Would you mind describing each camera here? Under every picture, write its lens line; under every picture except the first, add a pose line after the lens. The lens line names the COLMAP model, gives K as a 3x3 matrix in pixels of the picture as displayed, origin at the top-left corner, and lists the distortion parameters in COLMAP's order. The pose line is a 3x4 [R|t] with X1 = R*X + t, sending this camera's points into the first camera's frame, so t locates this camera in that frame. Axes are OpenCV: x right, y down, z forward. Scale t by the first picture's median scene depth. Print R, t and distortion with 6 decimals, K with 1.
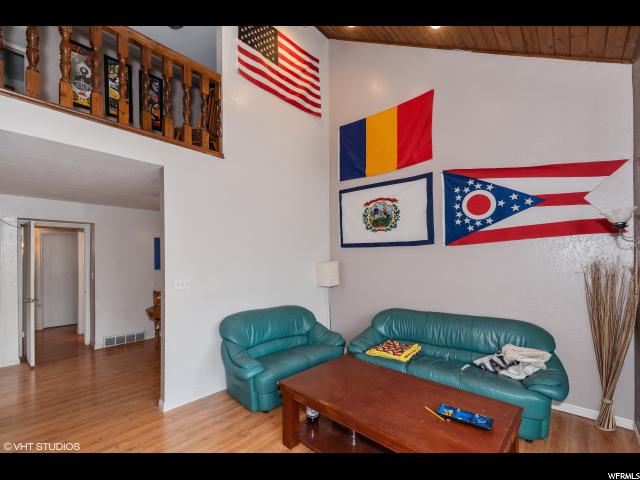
lens RADIAL K [[280.4, 0, 312.1], [0, 280.4, 257.6], [0, 0, 1]] dist [-0.003014, -0.000211]
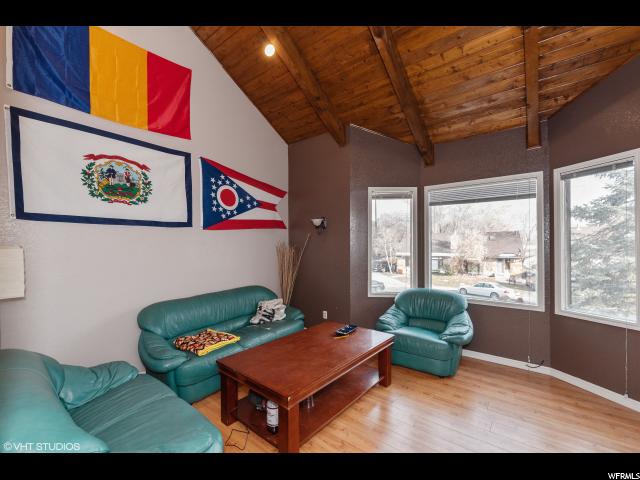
lens RADIAL K [[280.4, 0, 319.8], [0, 280.4, 242.8], [0, 0, 1]] dist [-0.003014, -0.000211]
pose [[-0.071306, 0.009402, 0.997410, -0.610257], [-0.000650, 0.999955, -0.009472, 0.017083], [-0.997454, -0.001324, -0.071296, 0.655313]]
